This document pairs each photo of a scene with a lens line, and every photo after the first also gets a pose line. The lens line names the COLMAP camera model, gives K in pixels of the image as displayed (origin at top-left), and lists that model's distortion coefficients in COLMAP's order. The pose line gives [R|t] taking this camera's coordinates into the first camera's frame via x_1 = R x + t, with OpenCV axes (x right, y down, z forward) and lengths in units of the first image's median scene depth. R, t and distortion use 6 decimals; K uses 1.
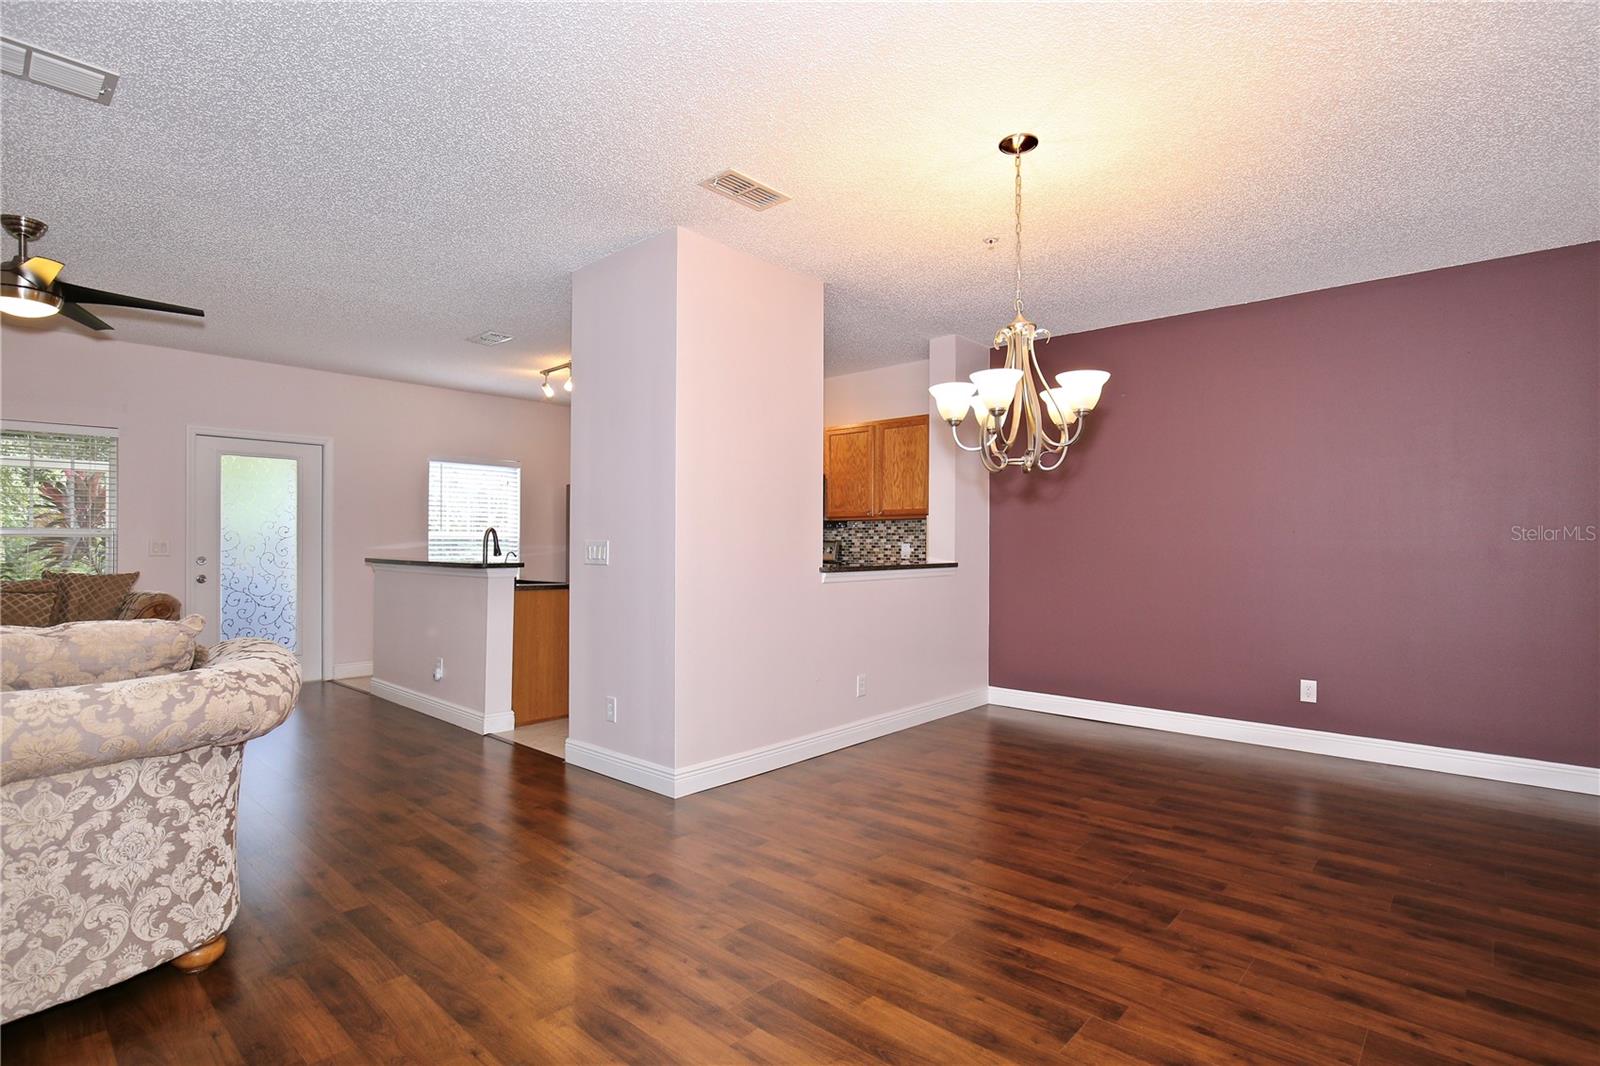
lens RADIAL K [[782.4, 0, 803.6], [0, 782.4, 535.3], [0, 0, 1]] dist [-0.021455, -0.000312]
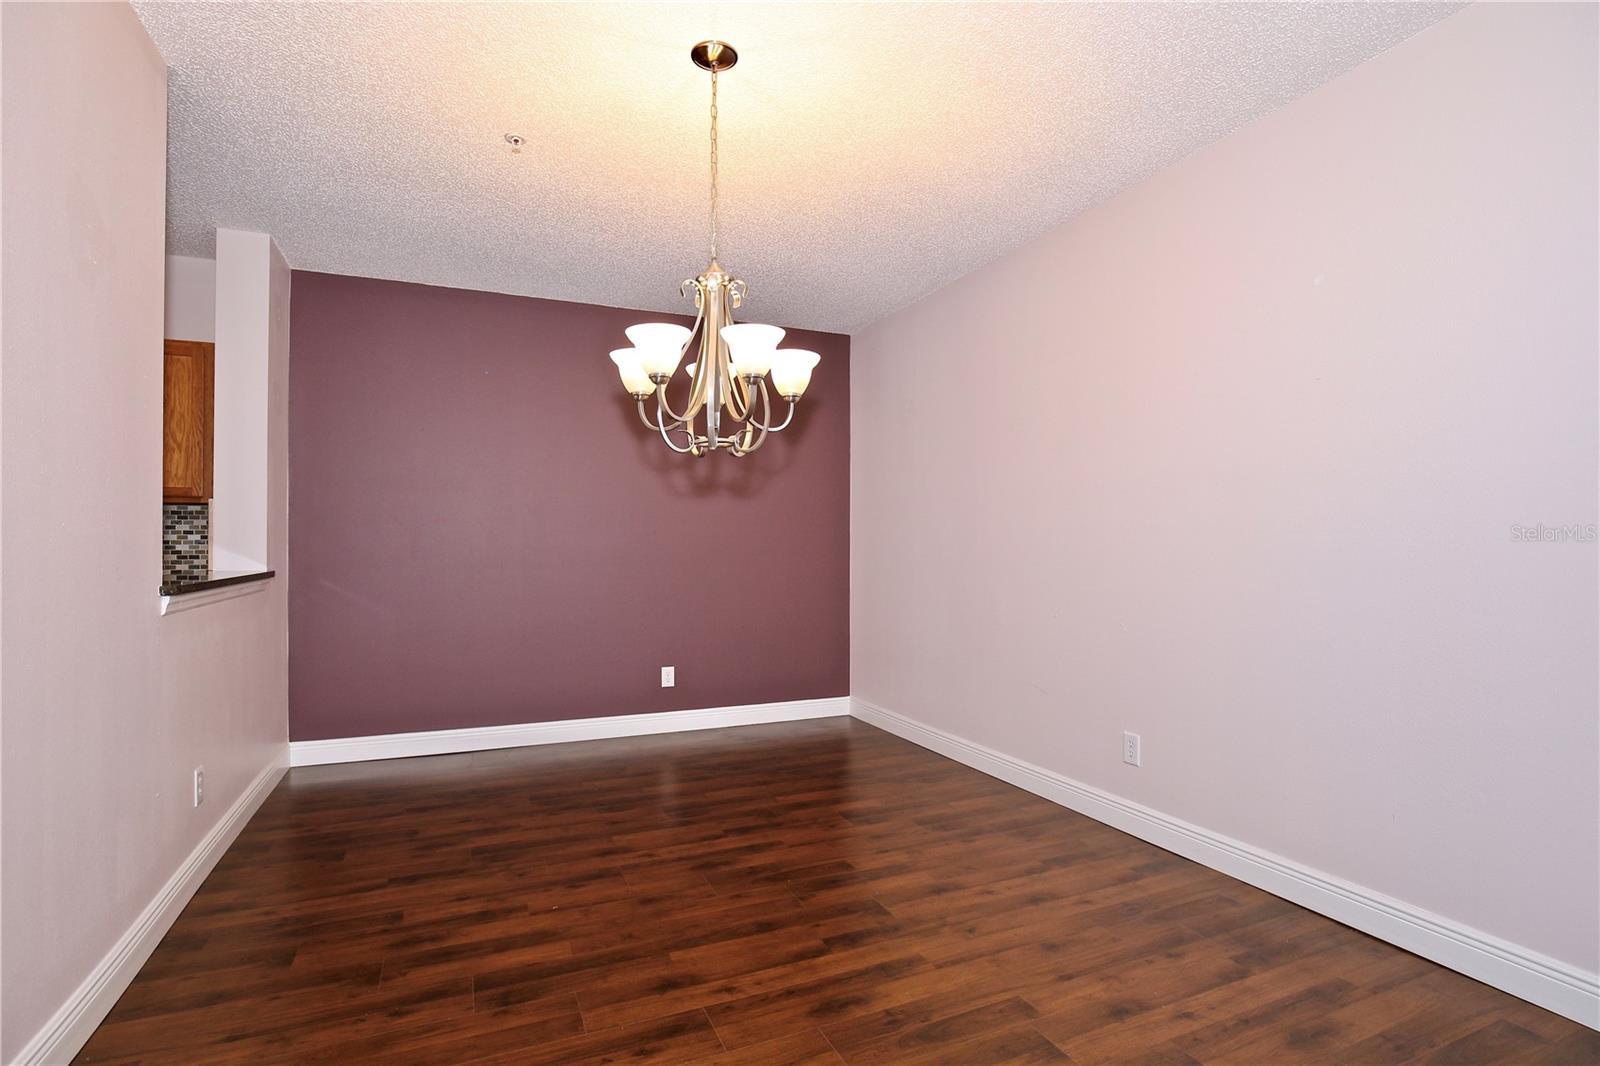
lens RADIAL K [[782.4, 0, 803.6], [0, 782.4, 535.3], [0, 0, 1]] dist [-0.021455, -0.000312]
pose [[0.409937, 0.007323, 0.912085, -0.460716], [-0.008896, 0.999952, -0.004030, 0.006119], [-0.912071, -0.006462, 0.409982, 0.613388]]
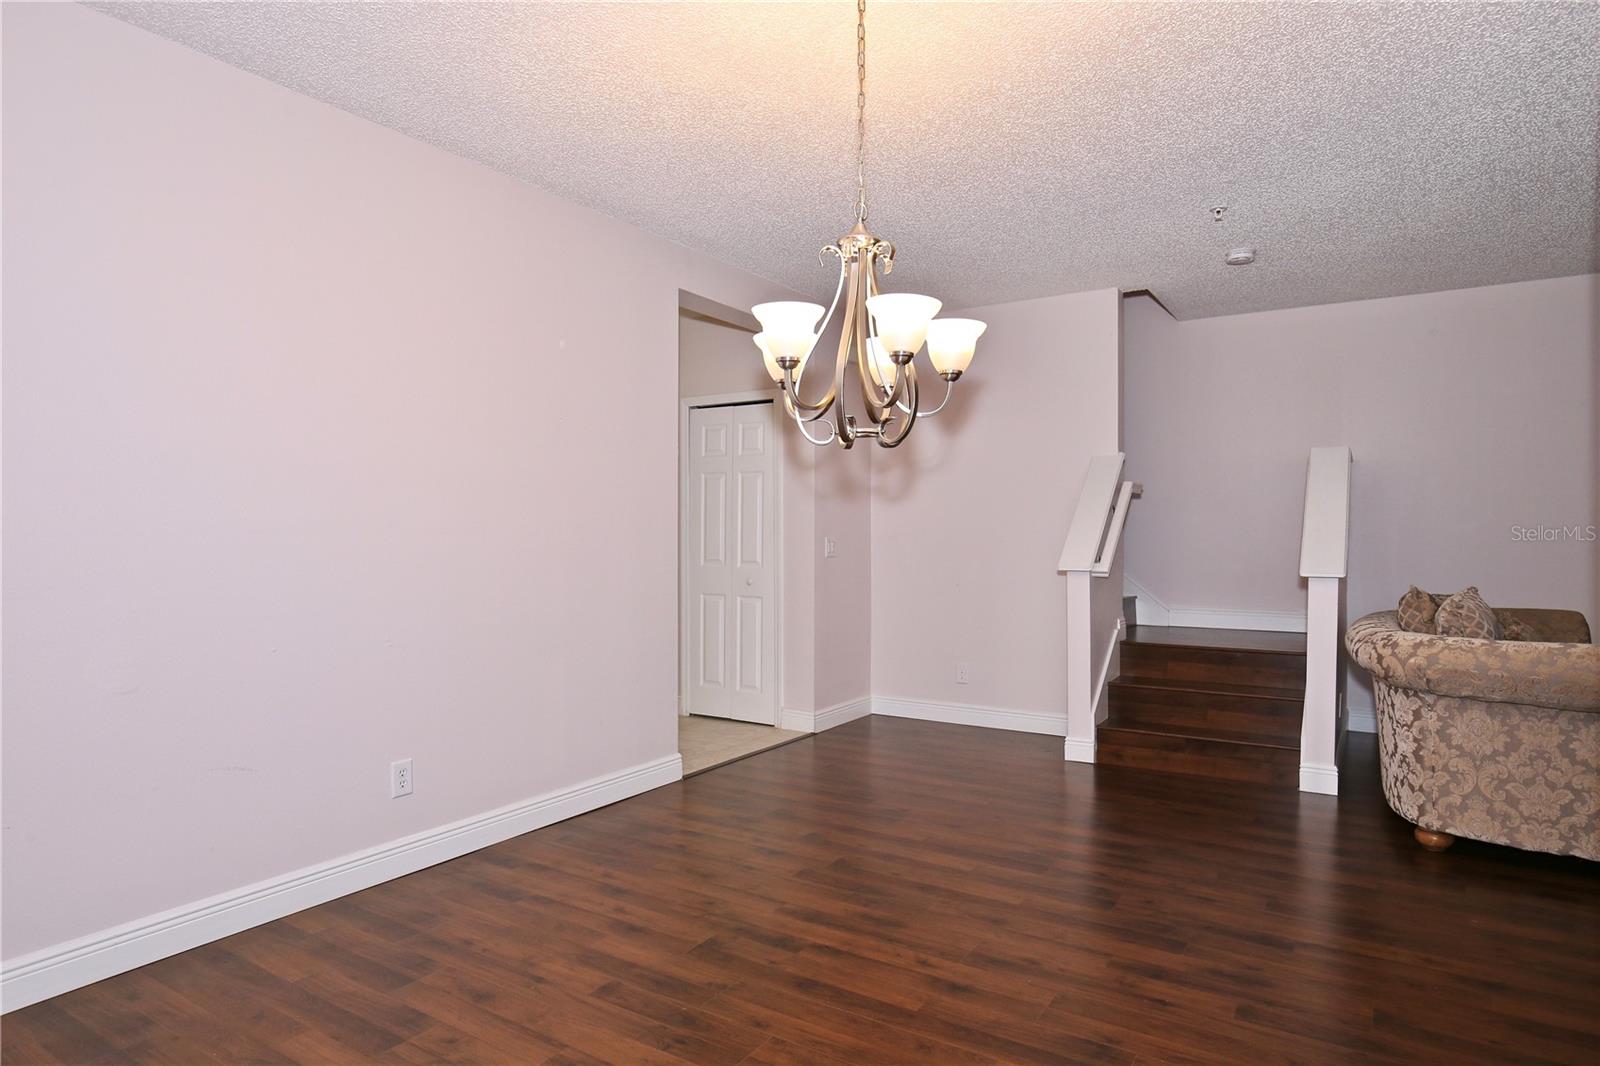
lens RADIAL K [[930.1, 0, 800.0], [0, 930.1, 533.0], [0, 0, 1]] dist [-0.000160, -0.000214]
pose [[-0.987040, -0.005851, -0.160370, 0.492978], [-0.004050, 0.999925, -0.011553, 0.007215], [0.160426, -0.010754, -0.986989, 1.939561]]
